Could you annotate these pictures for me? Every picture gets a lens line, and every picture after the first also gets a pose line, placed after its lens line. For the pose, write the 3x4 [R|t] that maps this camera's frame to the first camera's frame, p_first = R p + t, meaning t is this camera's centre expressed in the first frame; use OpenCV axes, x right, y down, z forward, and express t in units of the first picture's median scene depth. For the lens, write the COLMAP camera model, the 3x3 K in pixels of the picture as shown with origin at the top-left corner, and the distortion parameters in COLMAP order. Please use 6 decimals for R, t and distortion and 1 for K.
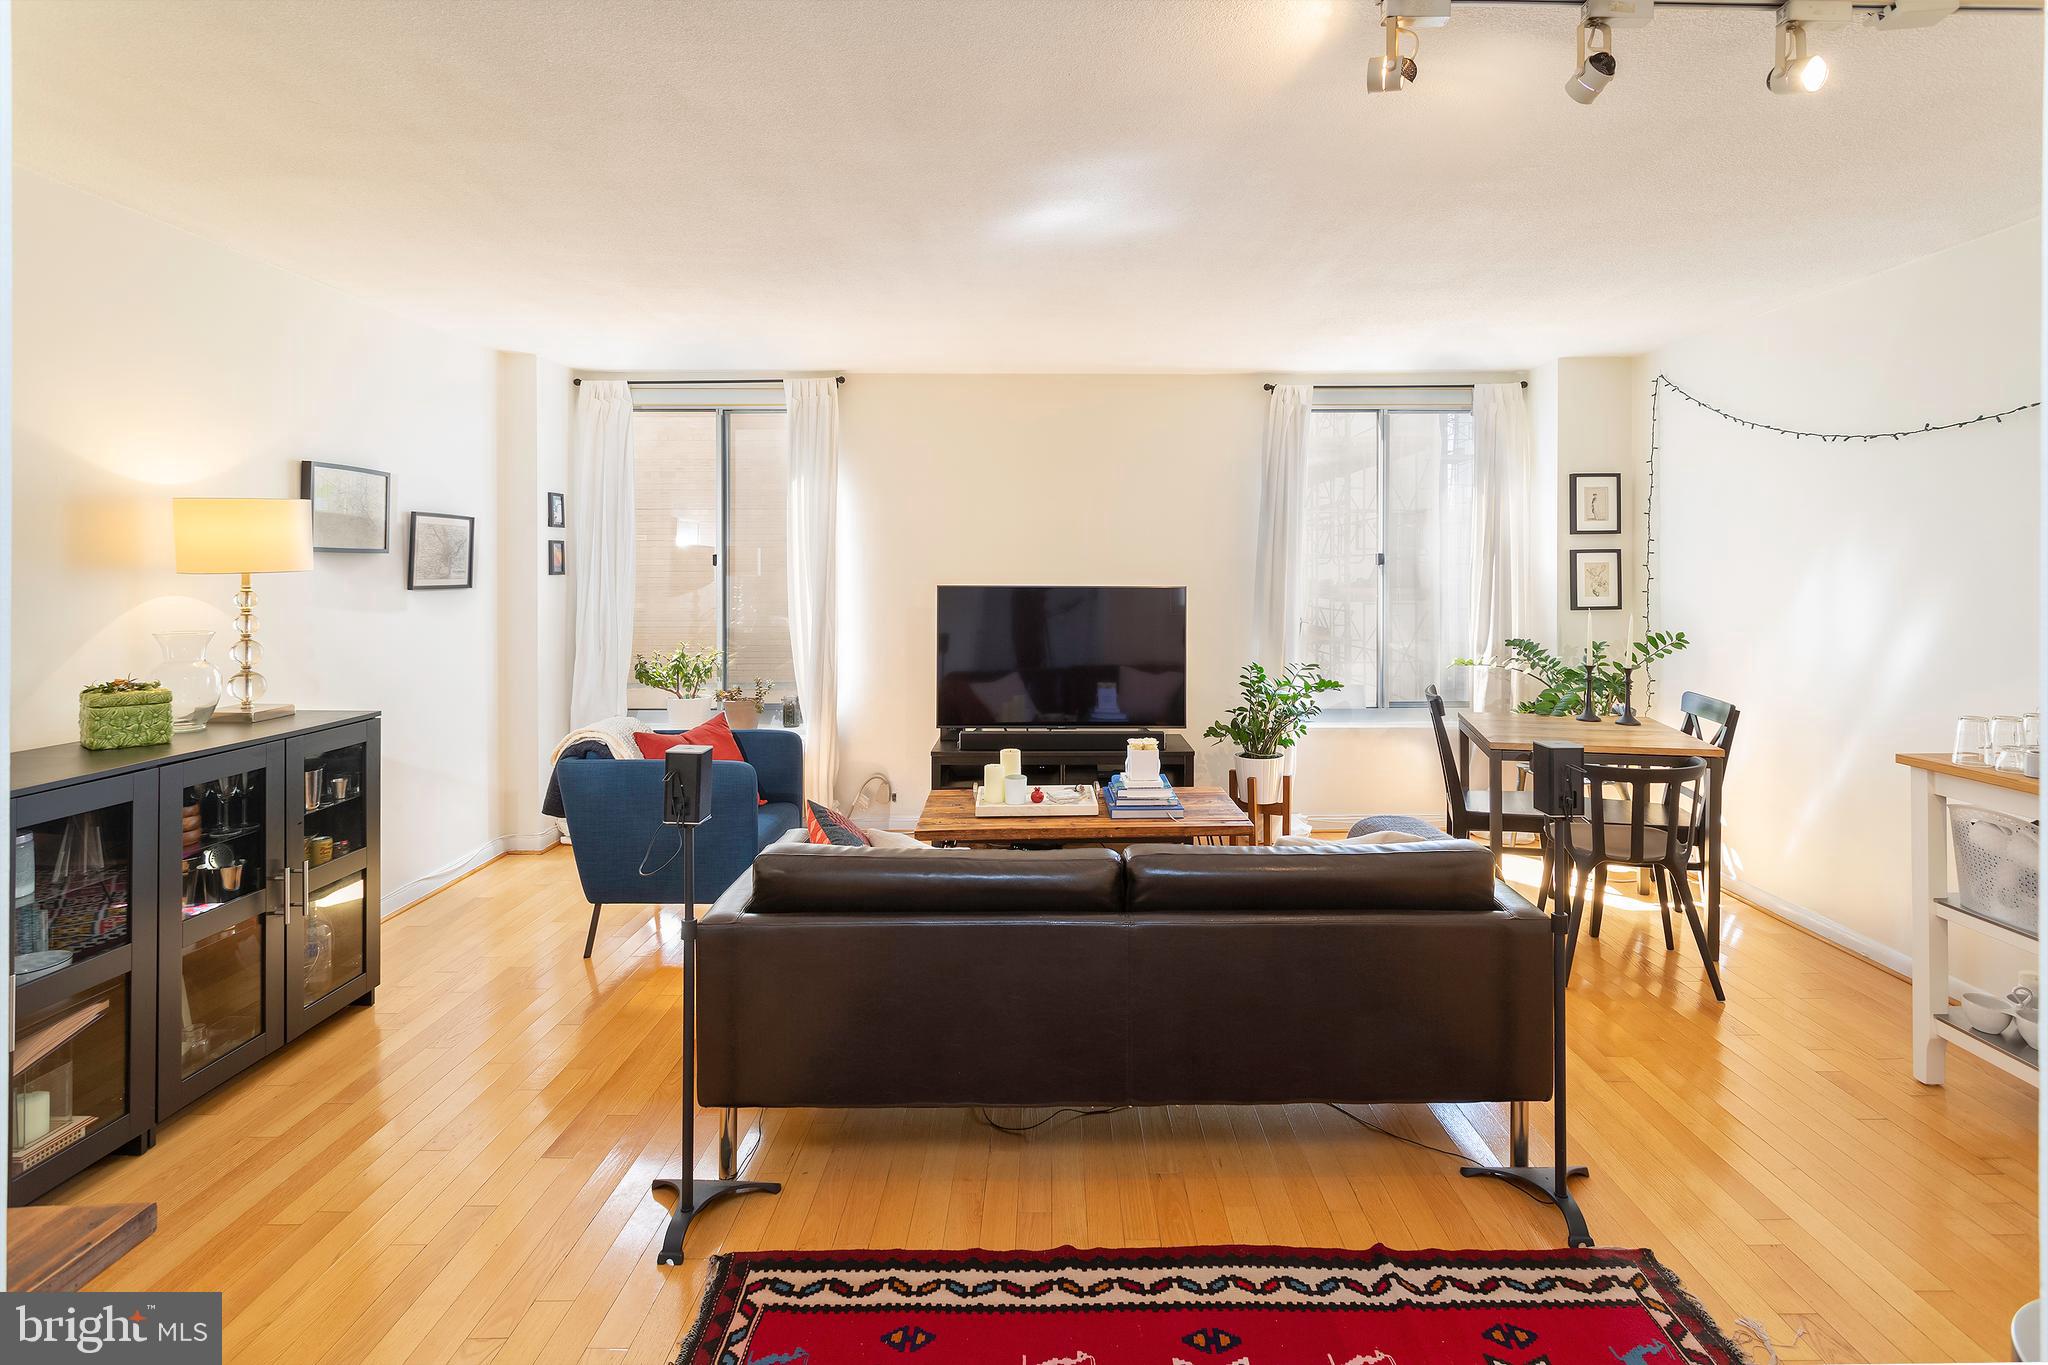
lens RADIAL K [[957.9, 0, 1142.6], [0, 957.9, 573.0], [0, 0, 1]] dist [0.004526, 0.000575]
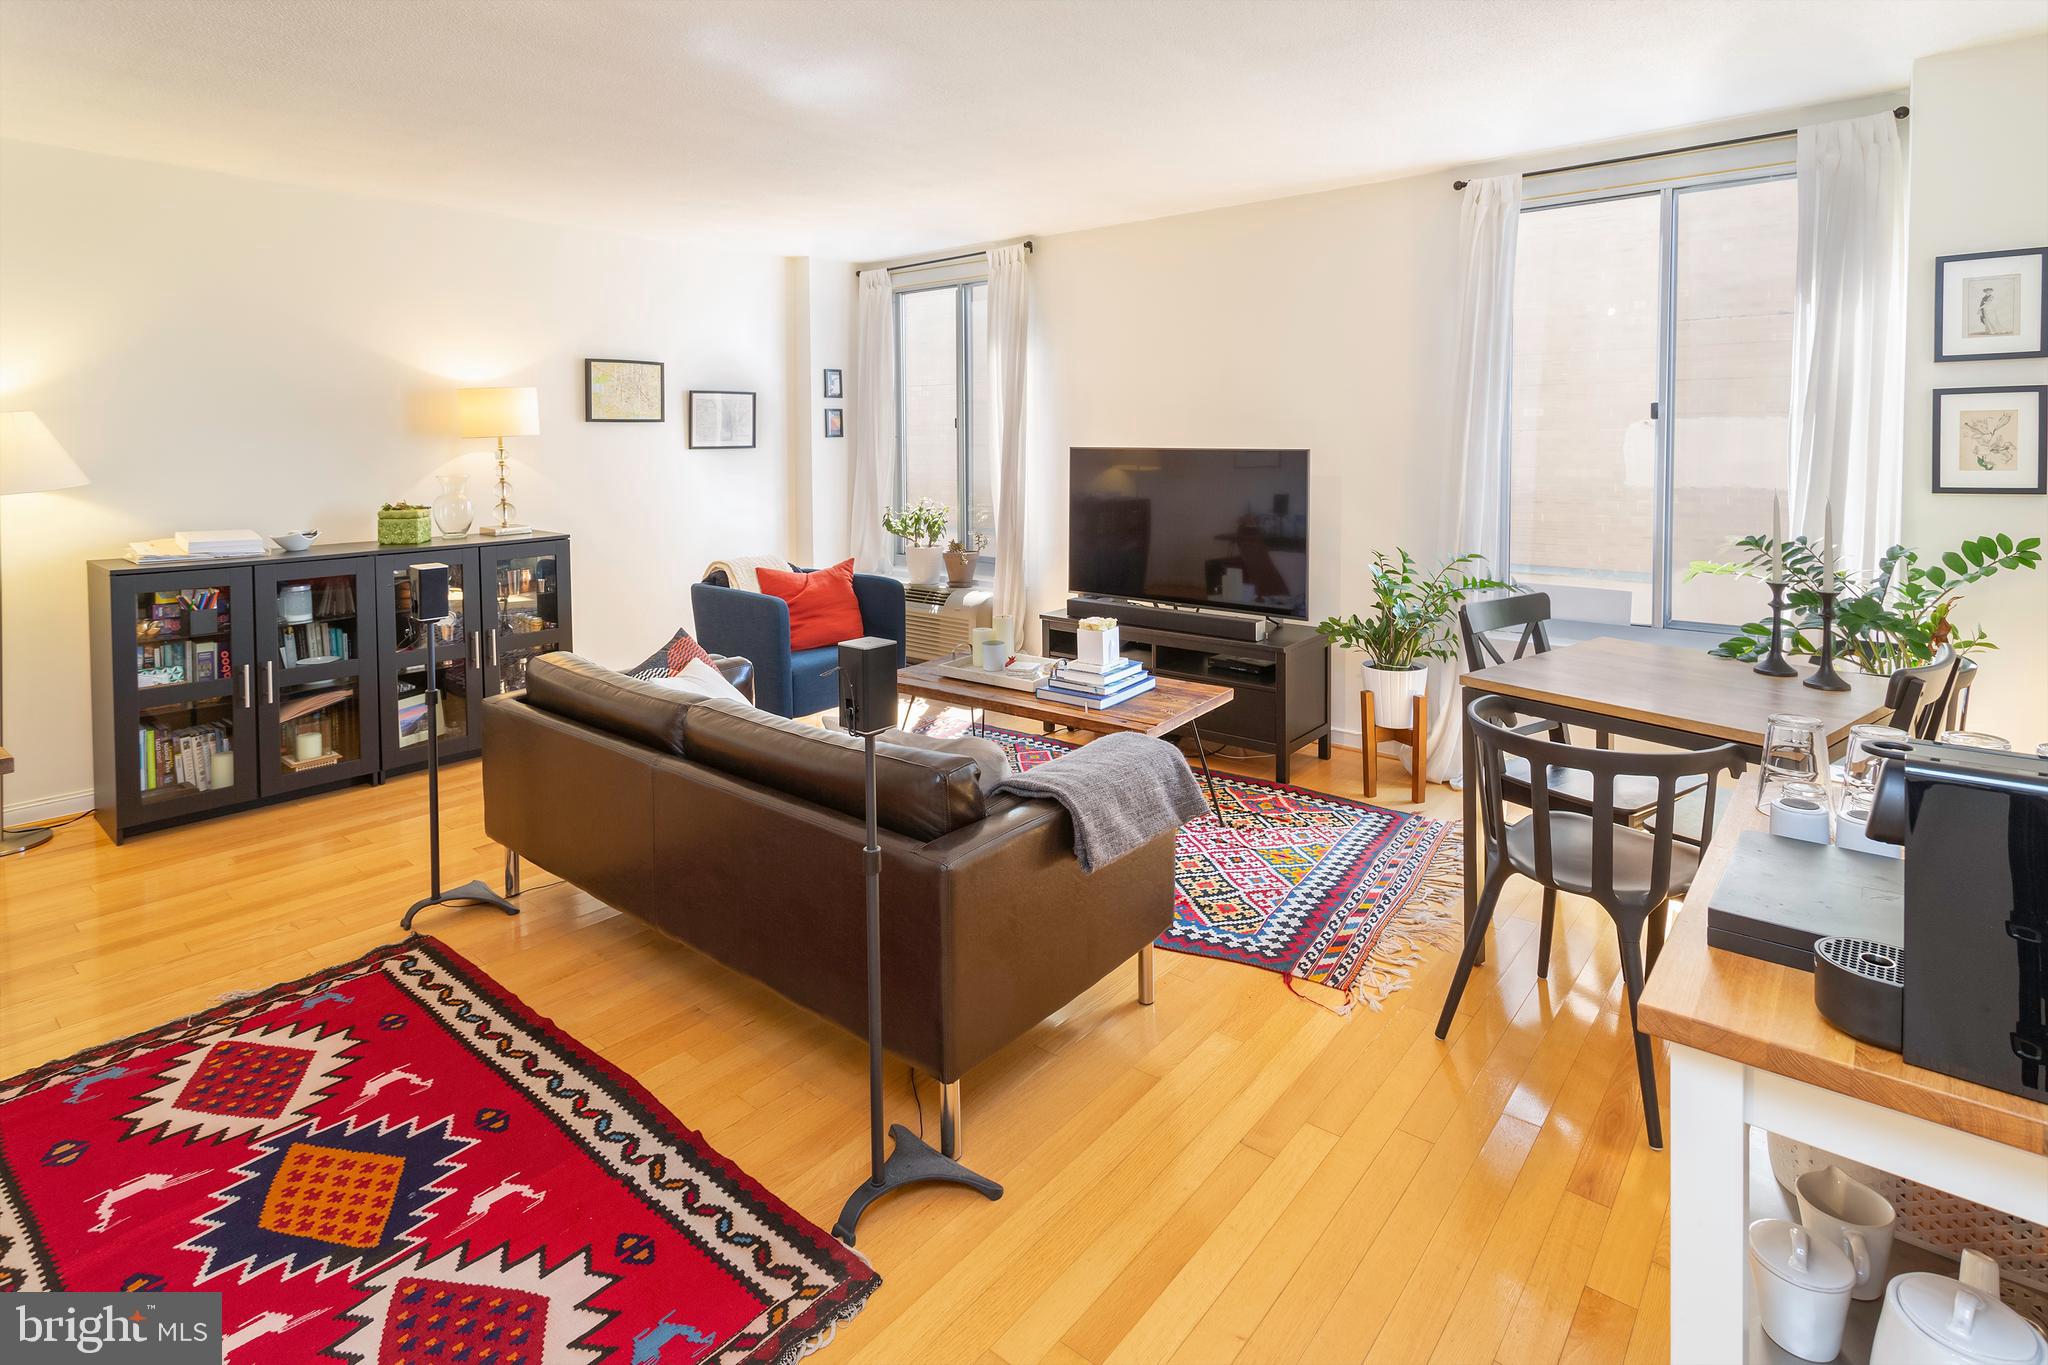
lens RADIAL K [[1077.5, 0, 1134.3], [0, 1077.5, 469.8], [0, 0, 1]] dist [0.005880, 0.000204]
pose [[0.765879, 0.016954, -0.642761, 0.565495], [0.005841, 0.999428, 0.033322, 0.000063], [0.642958, -0.029276, 0.765342, 0.209234]]
